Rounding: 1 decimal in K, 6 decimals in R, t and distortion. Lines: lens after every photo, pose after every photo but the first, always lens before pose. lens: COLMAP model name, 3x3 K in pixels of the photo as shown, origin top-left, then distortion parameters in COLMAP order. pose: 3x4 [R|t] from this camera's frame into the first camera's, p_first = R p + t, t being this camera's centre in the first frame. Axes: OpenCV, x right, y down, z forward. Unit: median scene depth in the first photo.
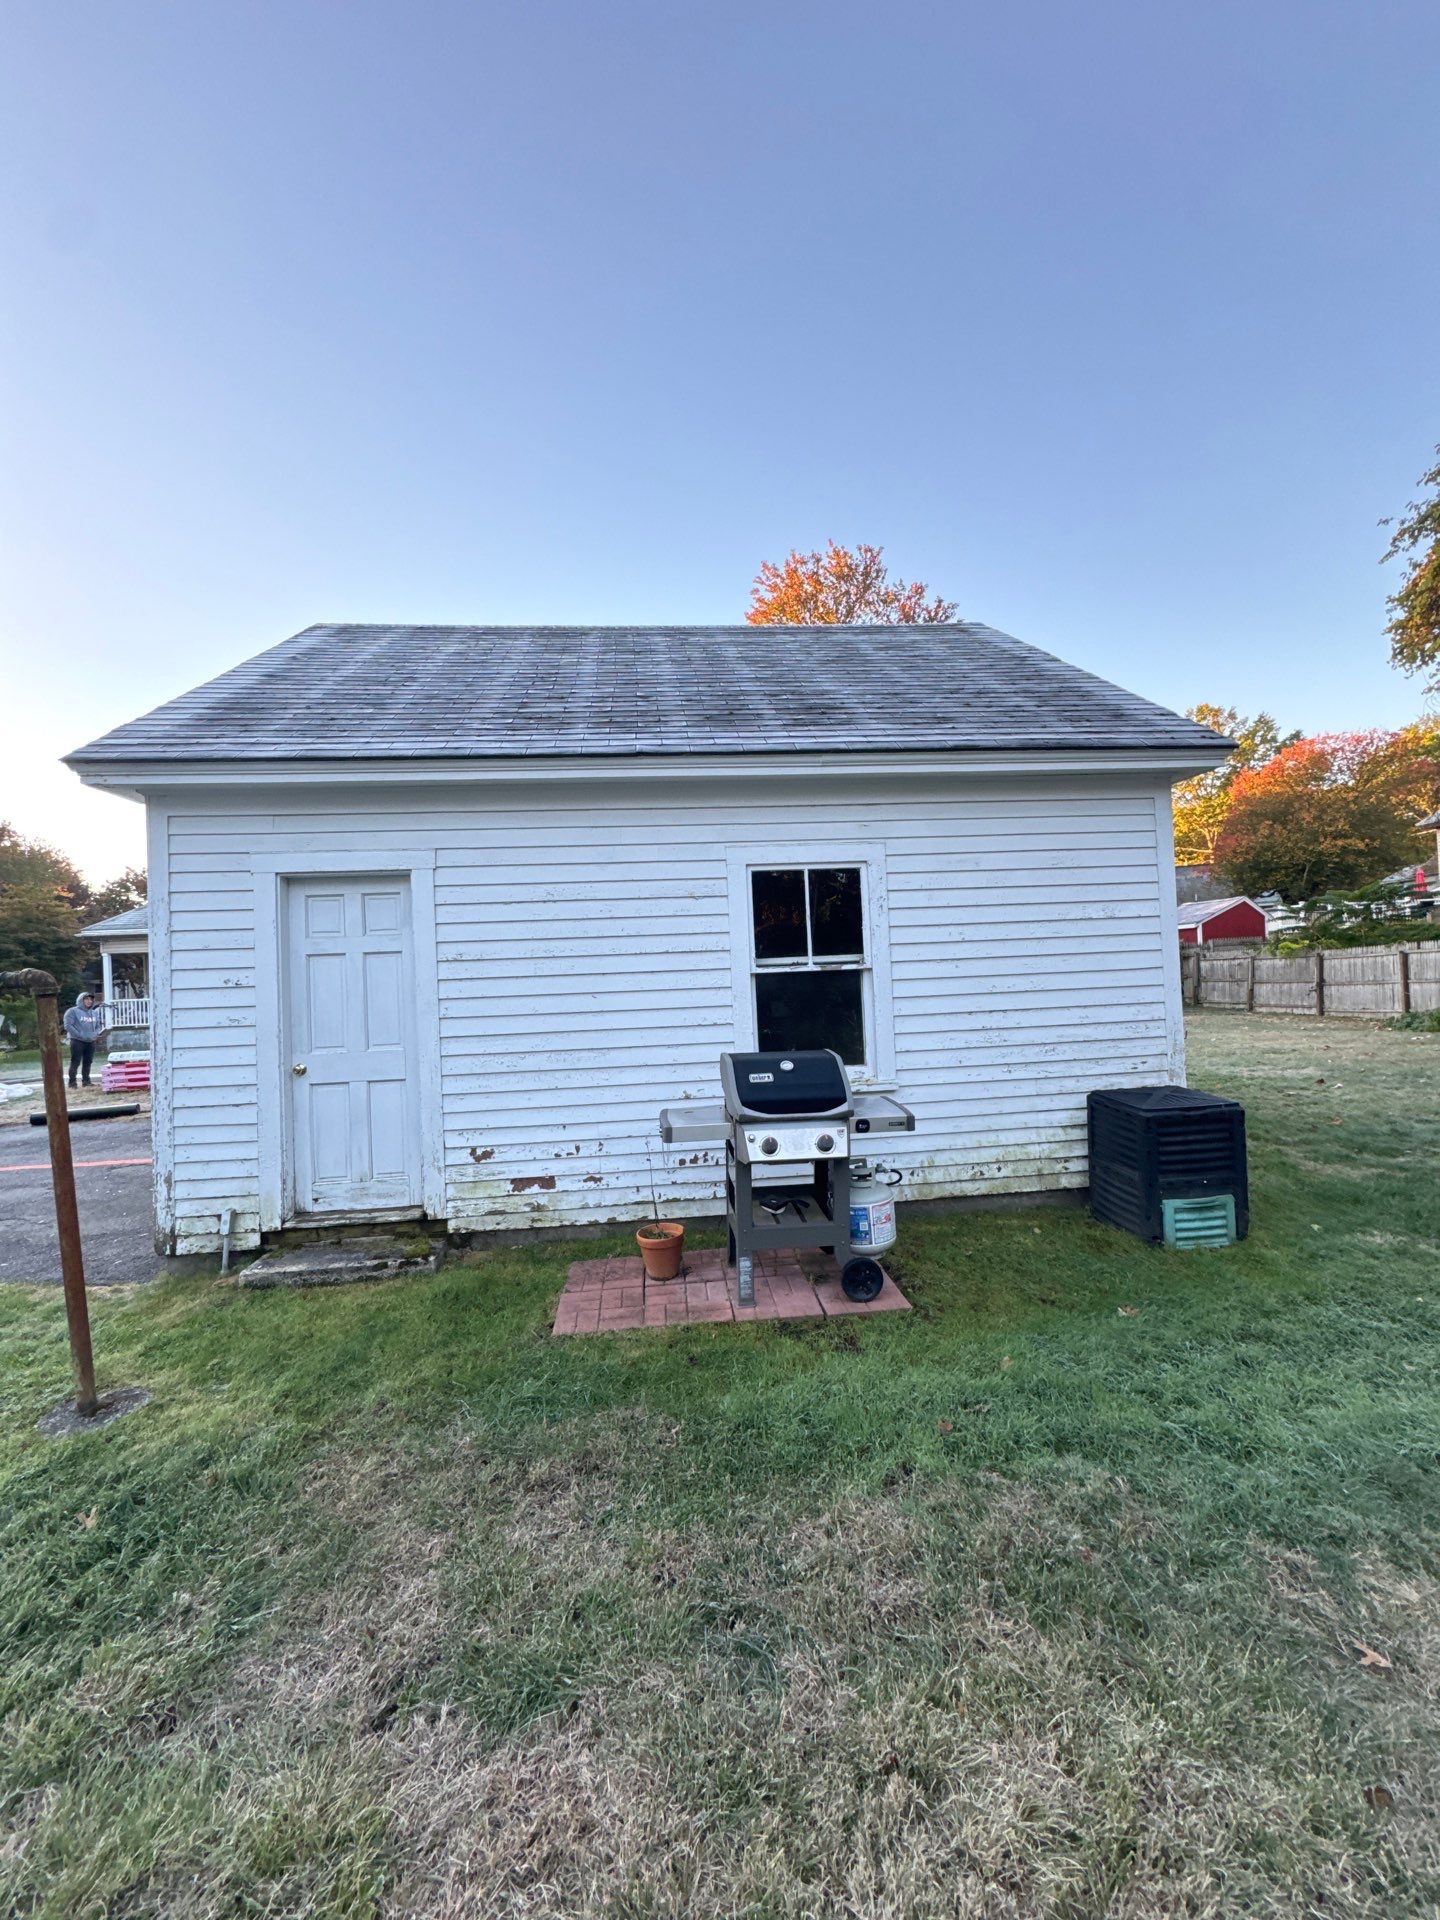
lens RADIAL K [[760.5, 0, 712.4], [0, 760.5, 954.3], [0, 0, 1]] dist [-0.001861, -0.000109]
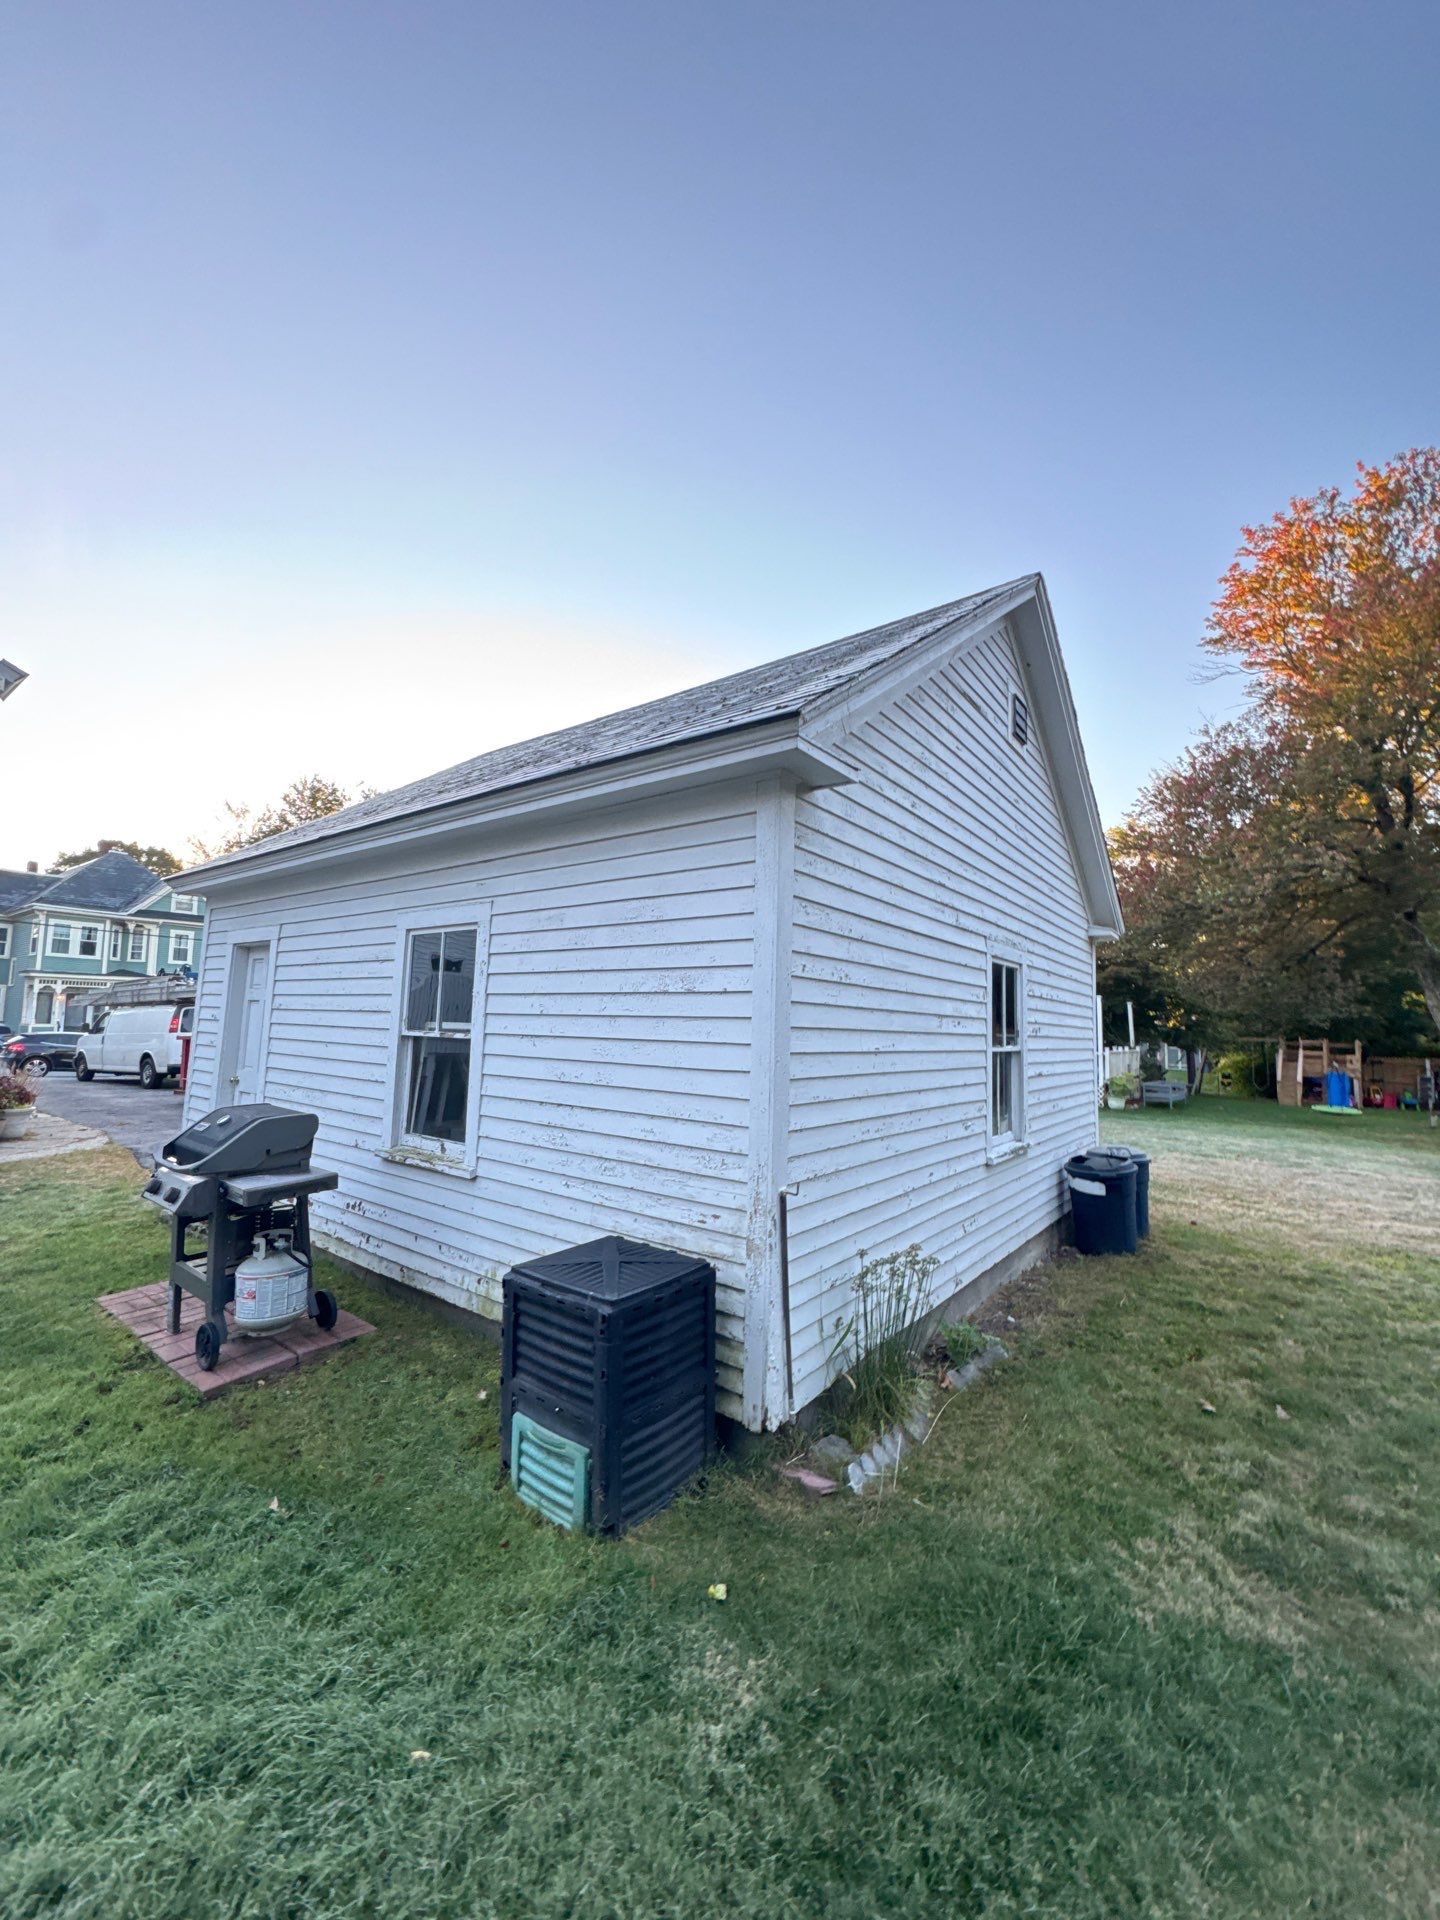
lens RADIAL K [[760.5, 0, 713.5], [0, 760.5, 957.7], [0, 0, 1]] dist [-0.001861, -0.000109]
pose [[0.723626, -0.001786, -0.690190, 1.053271], [-0.052625, 0.996943, -0.057754, -0.041777], [0.688183, 0.078114, 0.721320, 0.535346]]
